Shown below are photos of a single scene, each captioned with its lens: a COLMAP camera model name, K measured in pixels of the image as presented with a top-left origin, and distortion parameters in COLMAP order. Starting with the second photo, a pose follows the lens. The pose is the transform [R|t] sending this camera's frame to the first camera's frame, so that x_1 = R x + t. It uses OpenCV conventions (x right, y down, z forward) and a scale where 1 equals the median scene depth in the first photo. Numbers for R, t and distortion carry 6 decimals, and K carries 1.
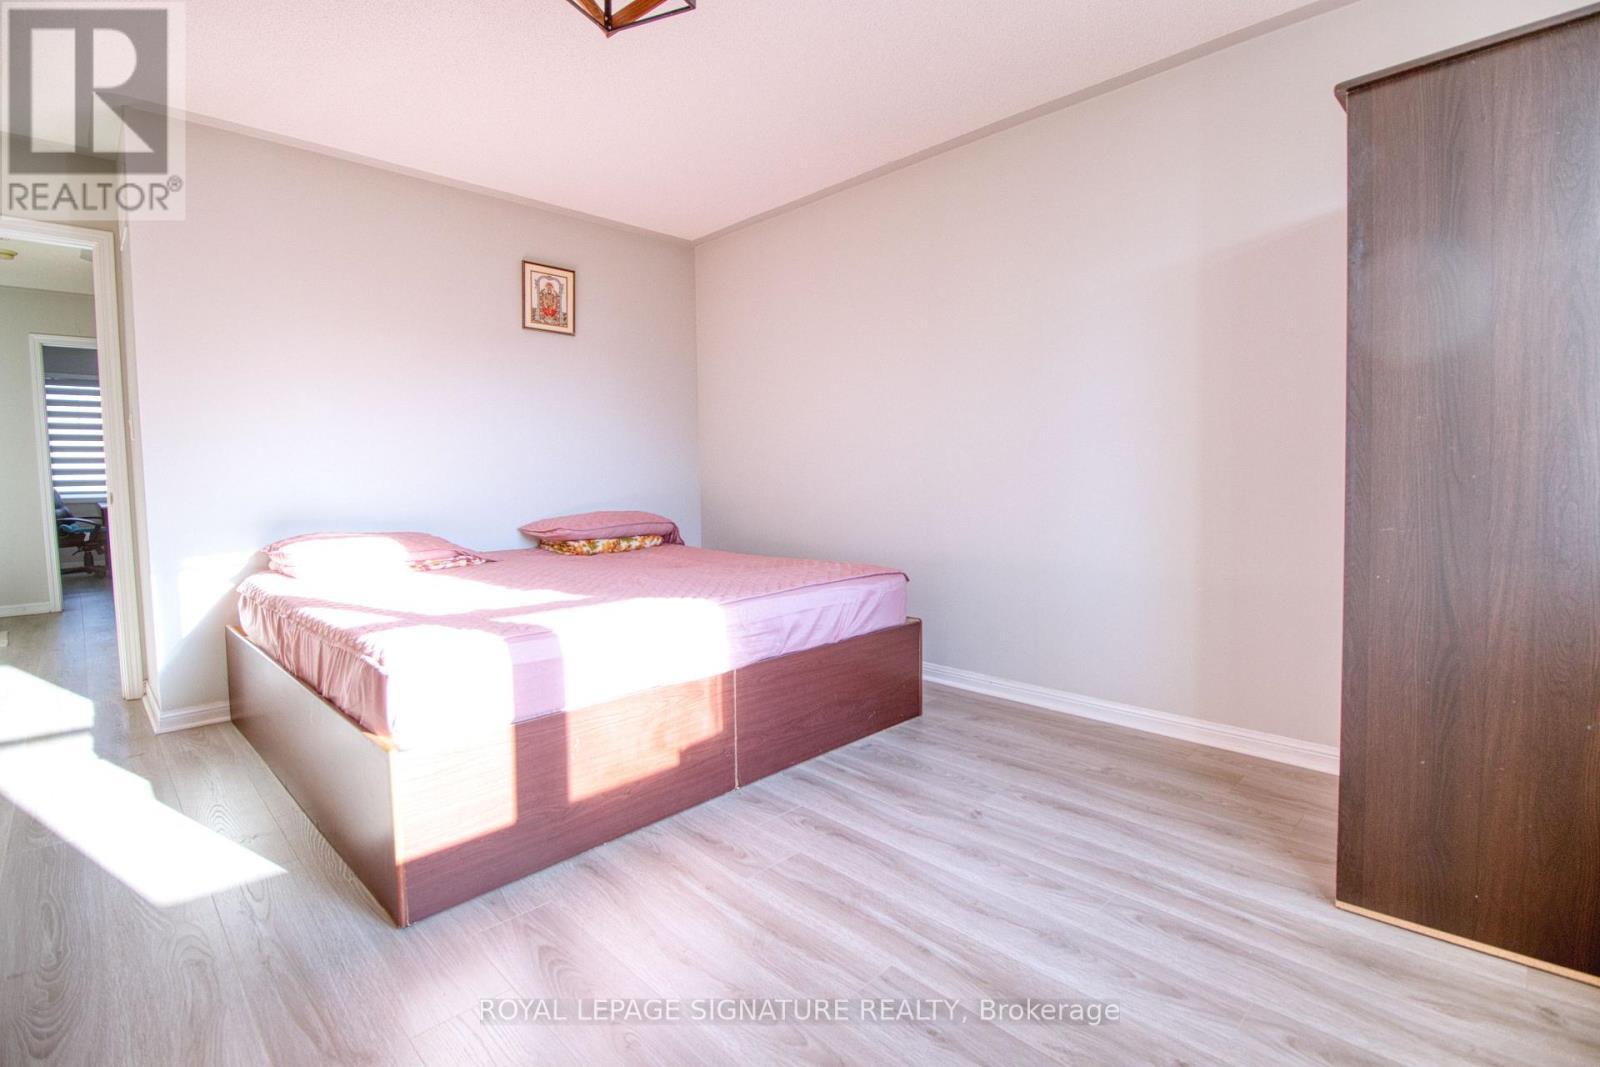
lens RADIAL K [[736.7, 0, 791.9], [0, 736.7, 523.8], [0, 0, 1]] dist [-0.003505, -0.011210]
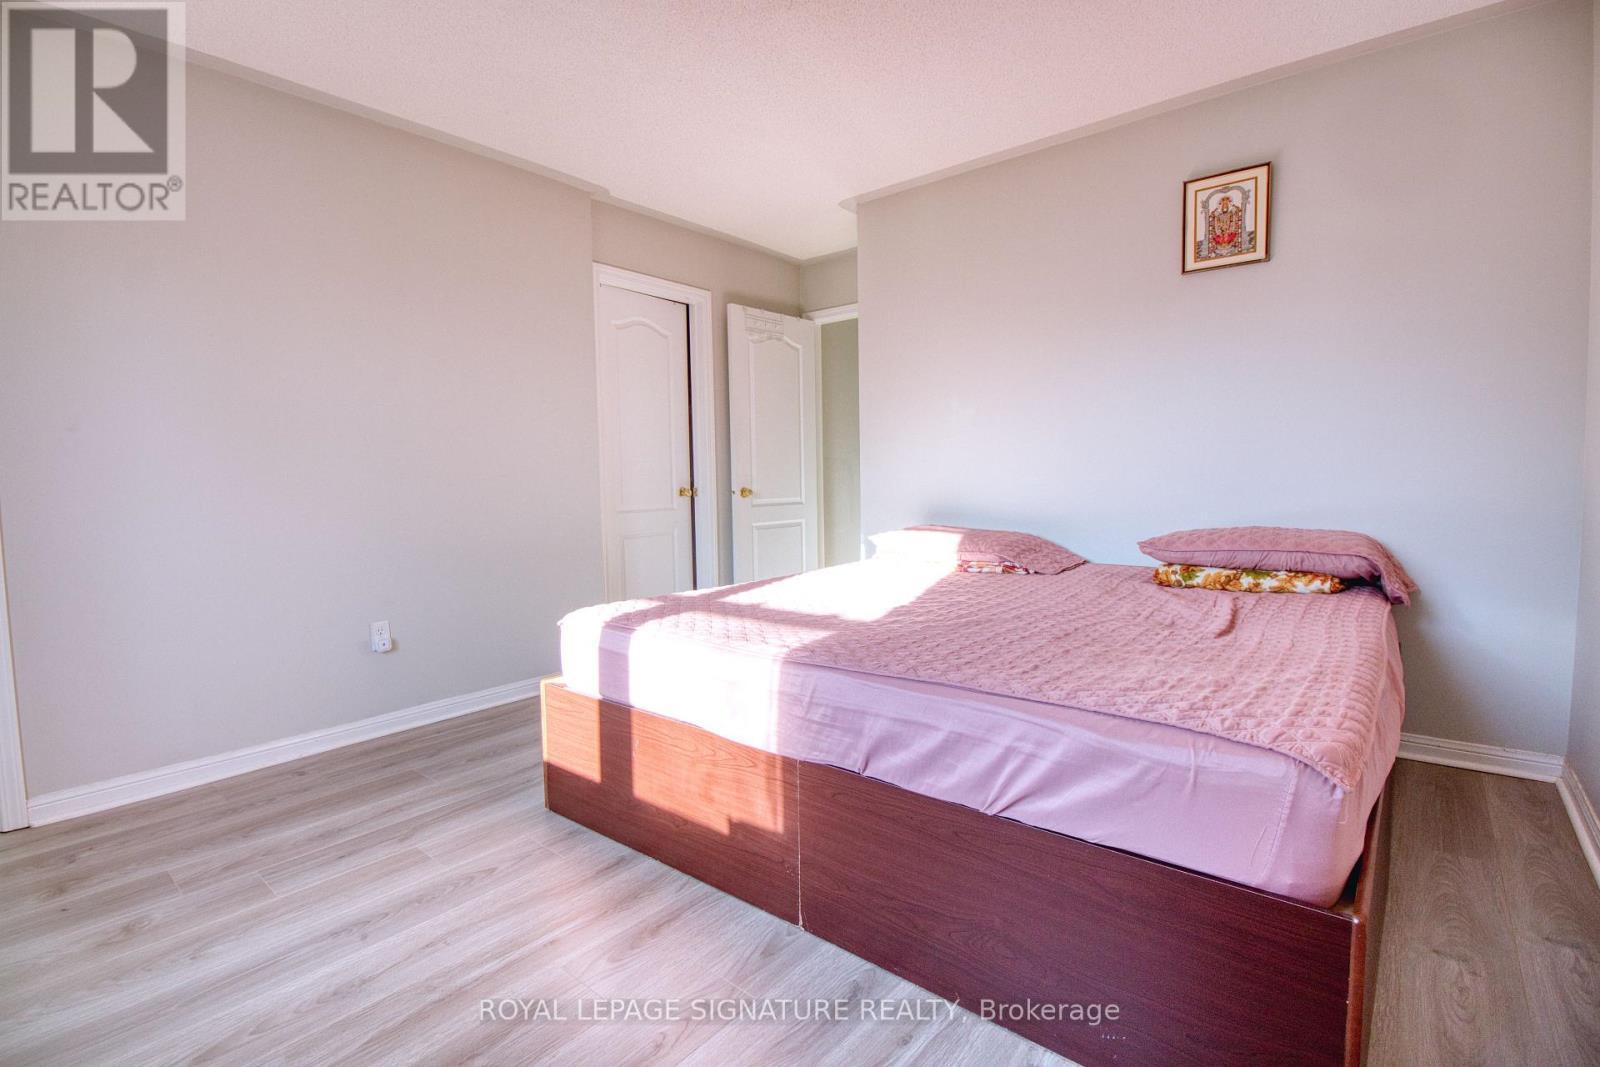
lens RADIAL K [[736.7, 0, 798.1], [0, 736.7, 527.3], [0, 0, 1]] dist [-0.003505, -0.011210]
pose [[0.095625, 0.076700, -0.992458, 0.537962], [-0.054823, 0.995919, 0.071685, -0.063271], [0.993907, 0.047555, 0.099439, 0.830690]]
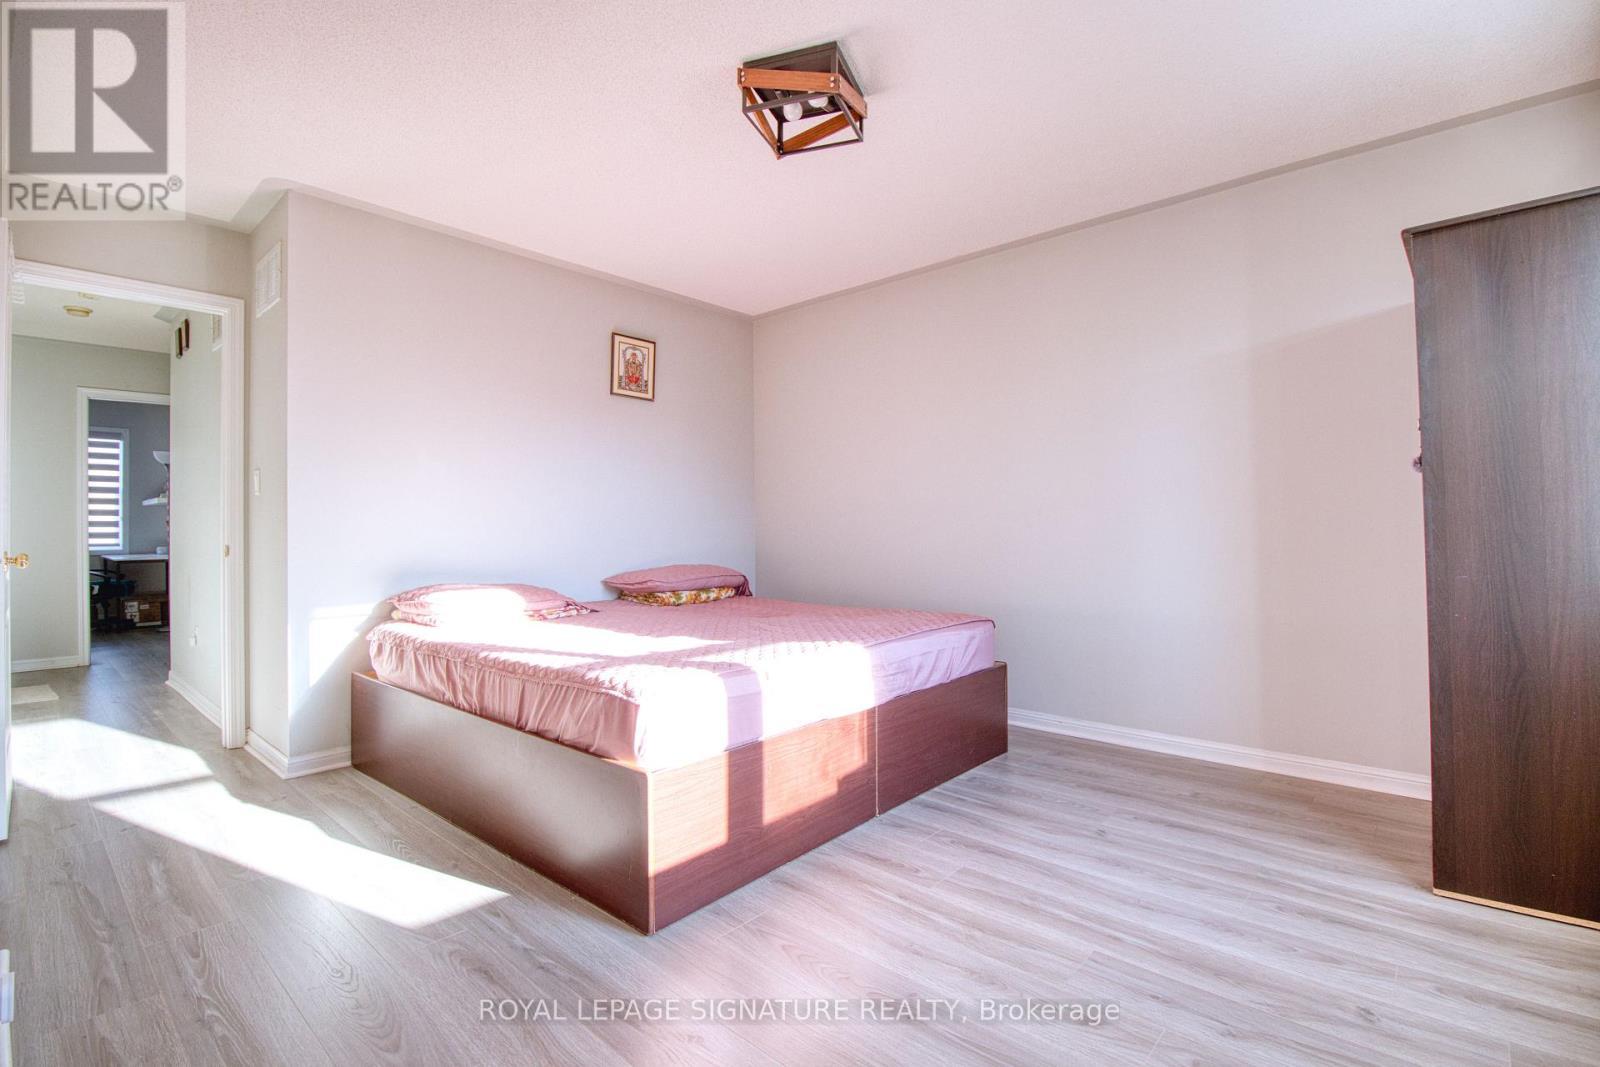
lens RADIAL K [[736.7, 0, 791.9], [0, 736.7, 525.2], [0, 0, 1]] dist [-0.003505, -0.011210]
pose [[0.998417, 0.005065, 0.056020, -0.242510], [-0.000884, 0.997228, -0.074407, 0.007650], [-0.056241, 0.074239, 0.995653, -0.109490]]
